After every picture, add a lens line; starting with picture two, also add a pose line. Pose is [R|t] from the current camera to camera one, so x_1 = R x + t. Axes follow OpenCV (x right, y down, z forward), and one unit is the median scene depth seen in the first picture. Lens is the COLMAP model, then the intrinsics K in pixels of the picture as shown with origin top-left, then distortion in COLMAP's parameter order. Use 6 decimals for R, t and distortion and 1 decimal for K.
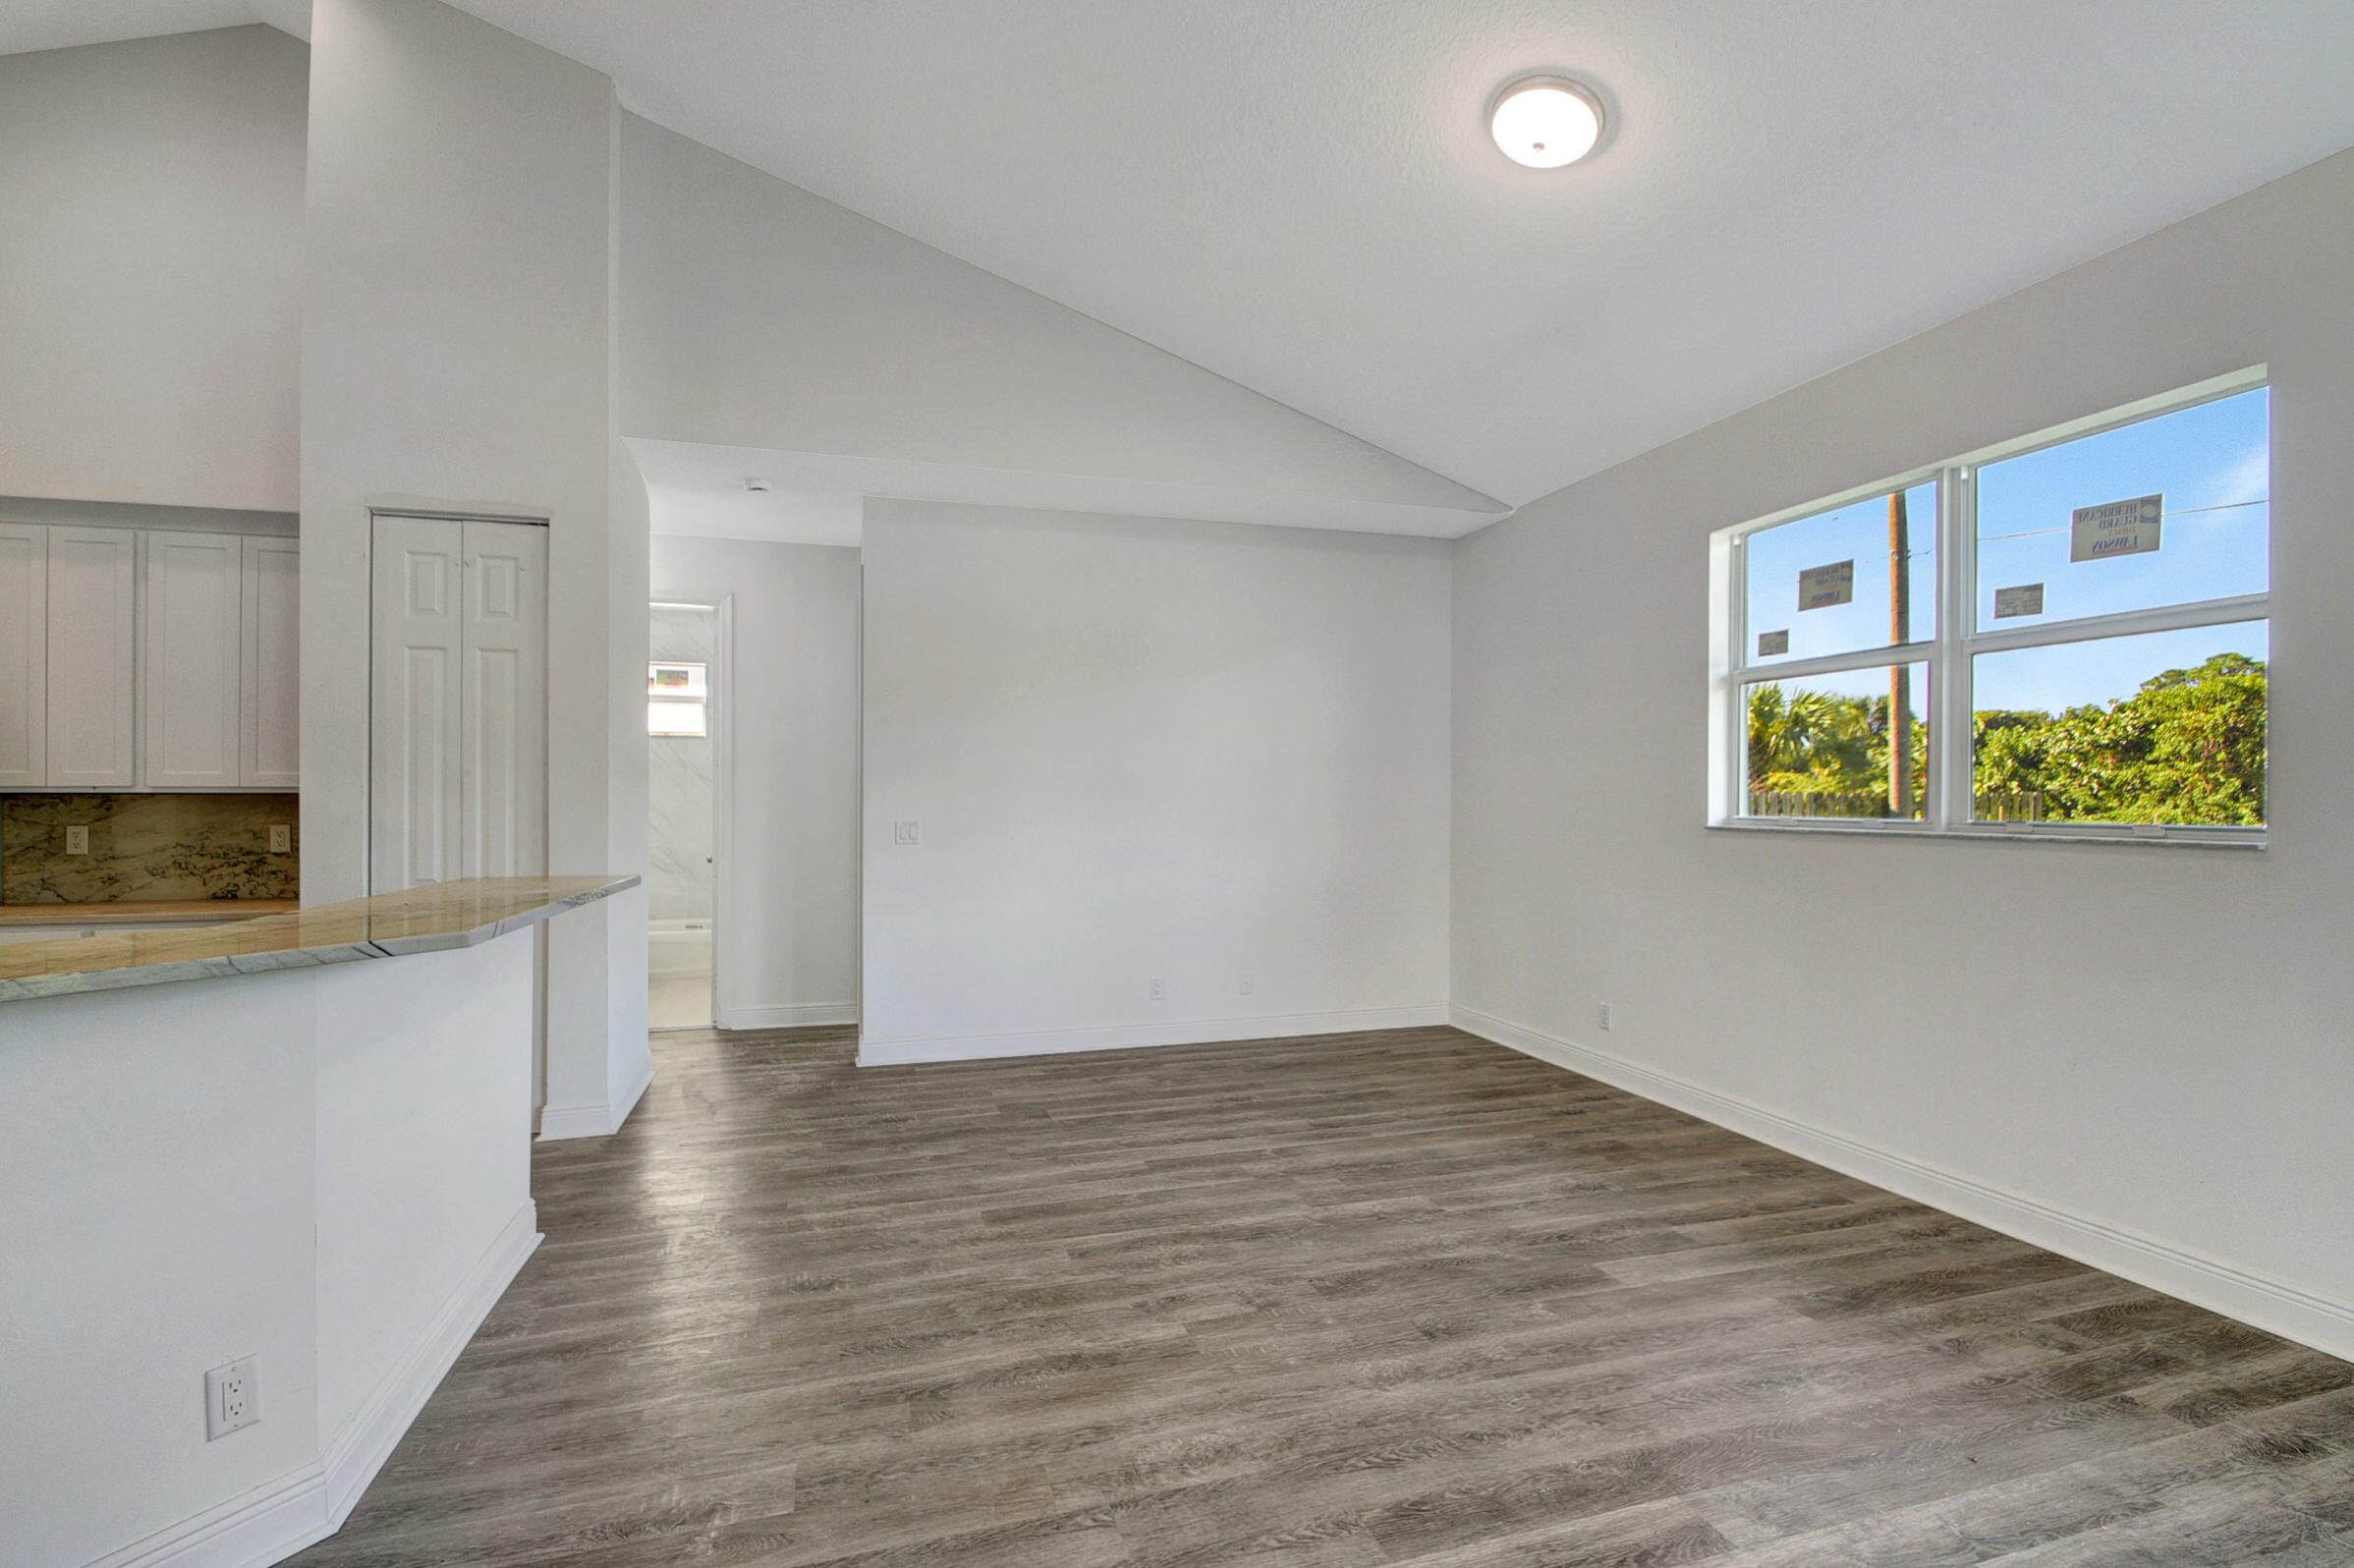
lens RADIAL K [[1055.4, 0, 1173.8], [0, 1055.4, 794.1], [0, 0, 1]] dist [-0.002304, -0.000459]
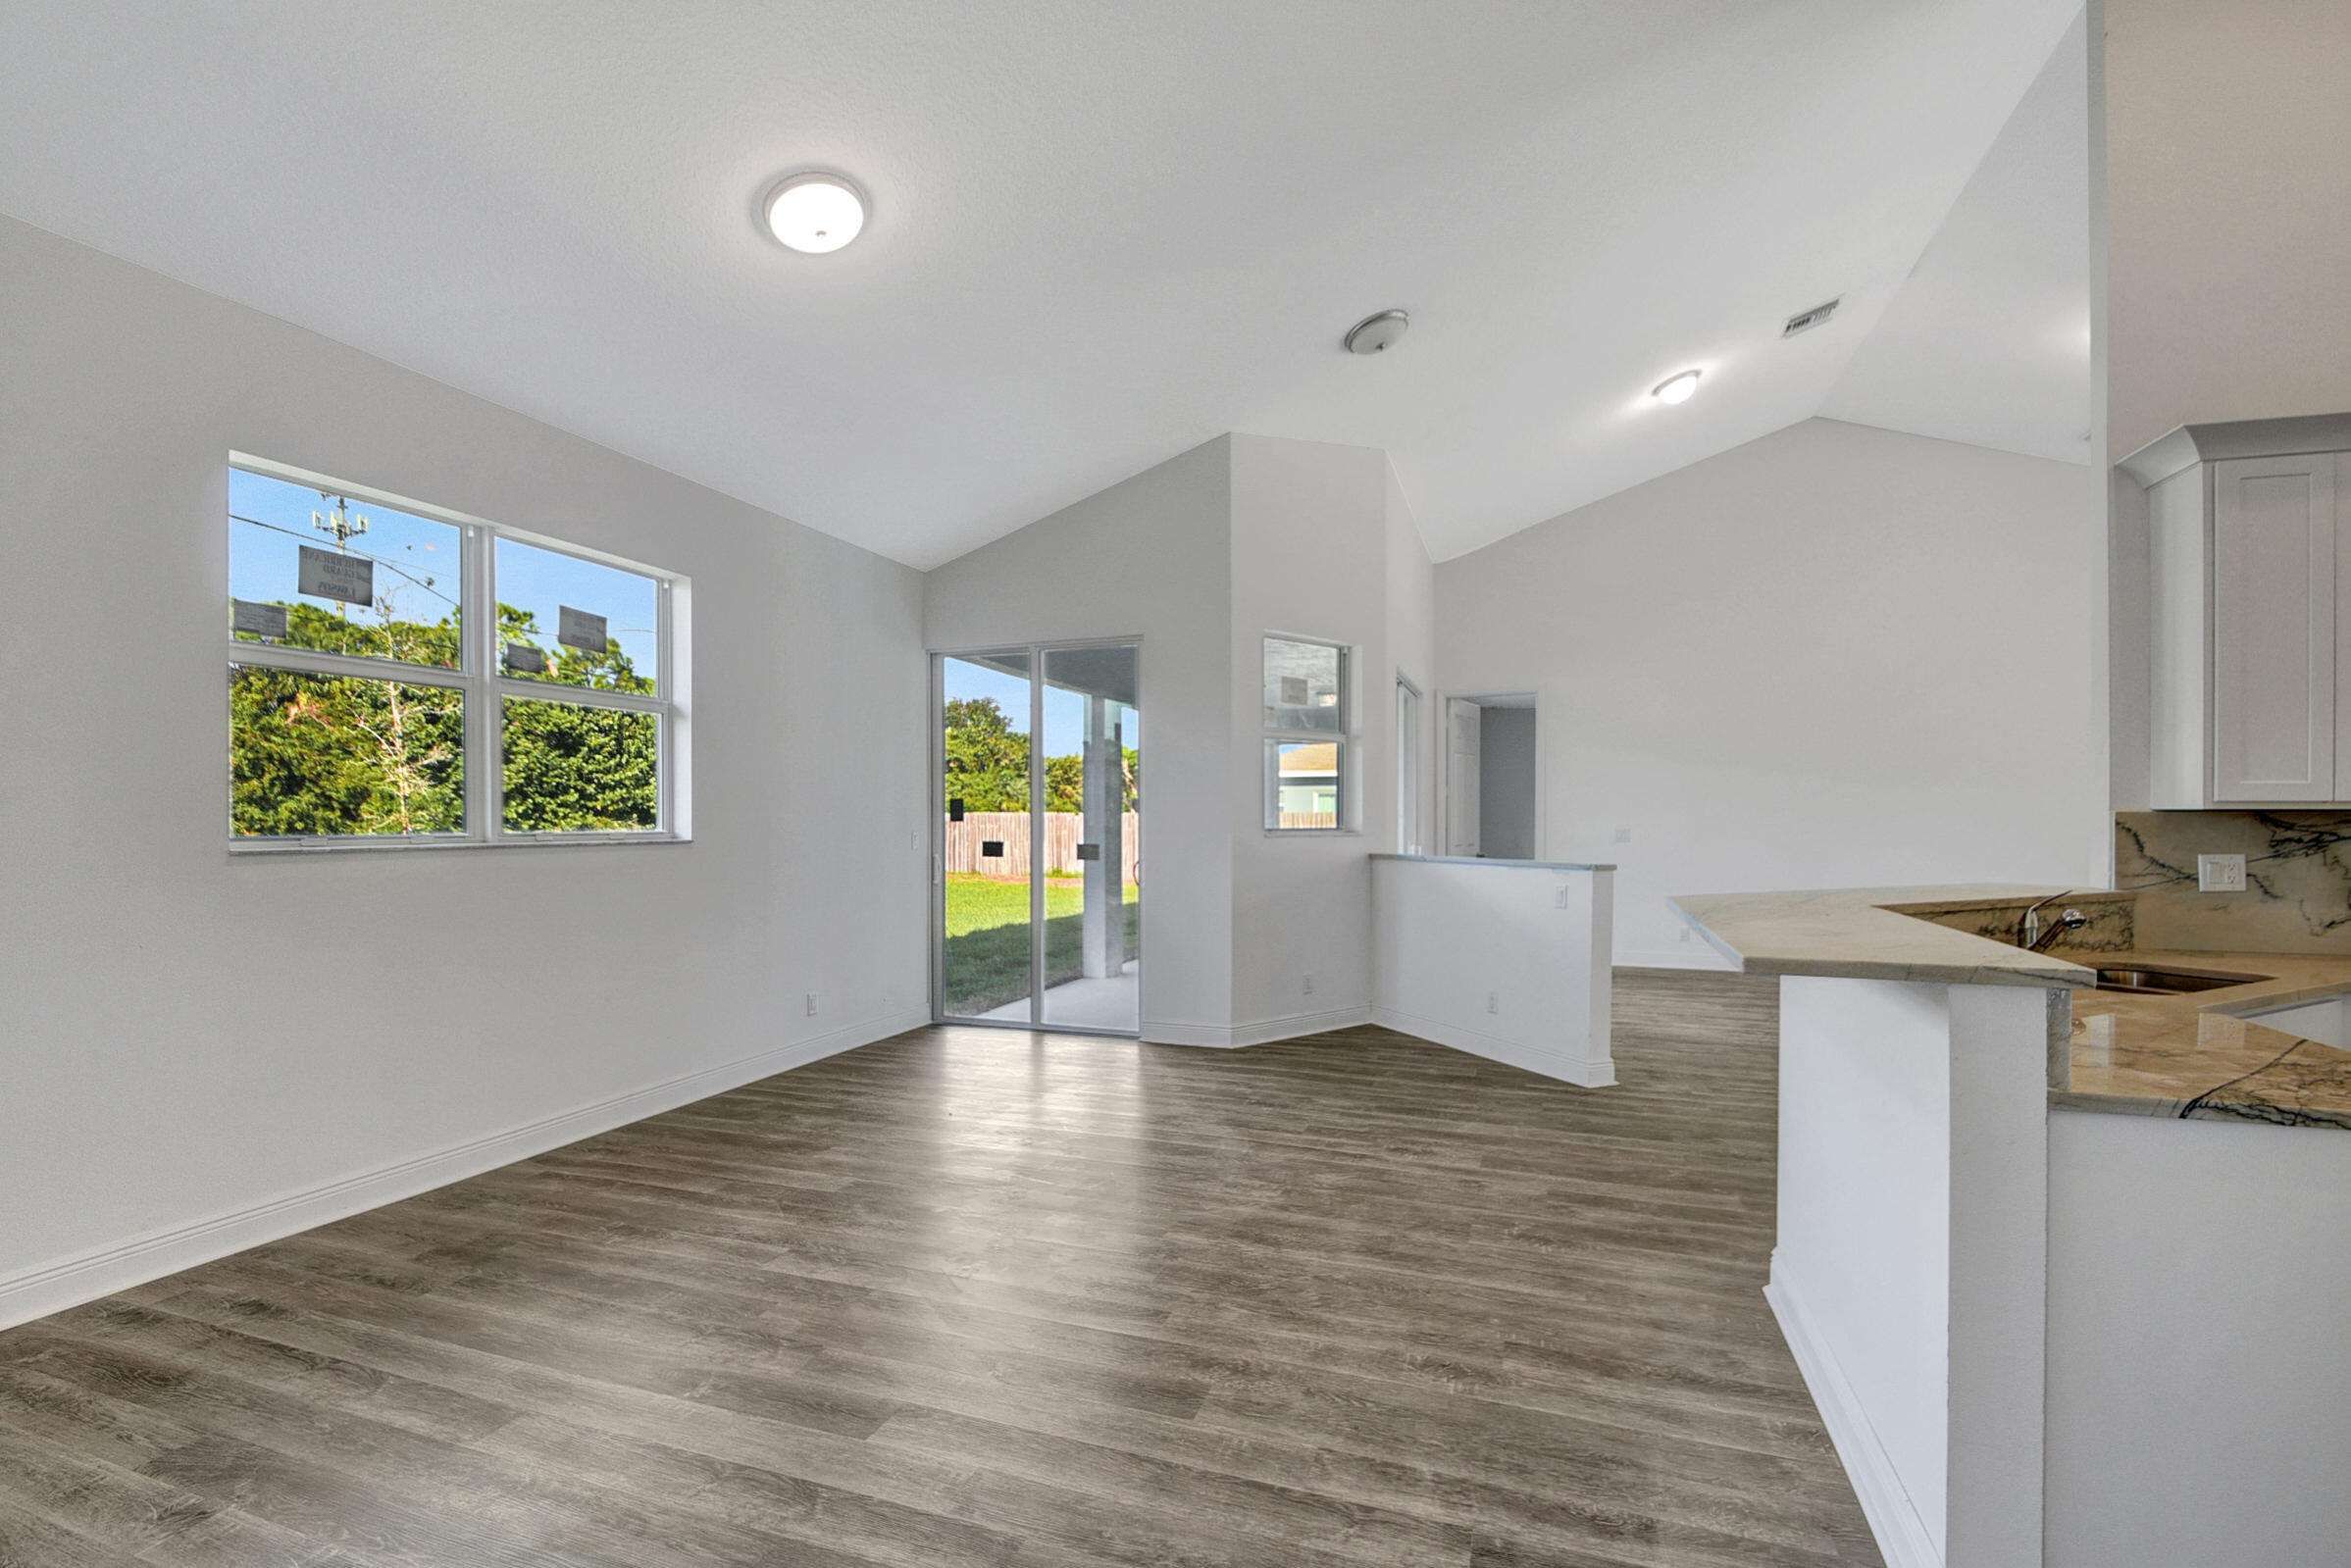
lens RADIAL K [[1054.0, 0, 1170.6], [0, 1054.0, 803.8], [0, 0, 1]] dist [-0.002304, -0.000459]
pose [[-0.803362, 0.006487, 0.595456, -0.605682], [-0.004984, 0.999832, -0.017617, 0.012992], [-0.595470, -0.017121, -0.803195, 1.636923]]
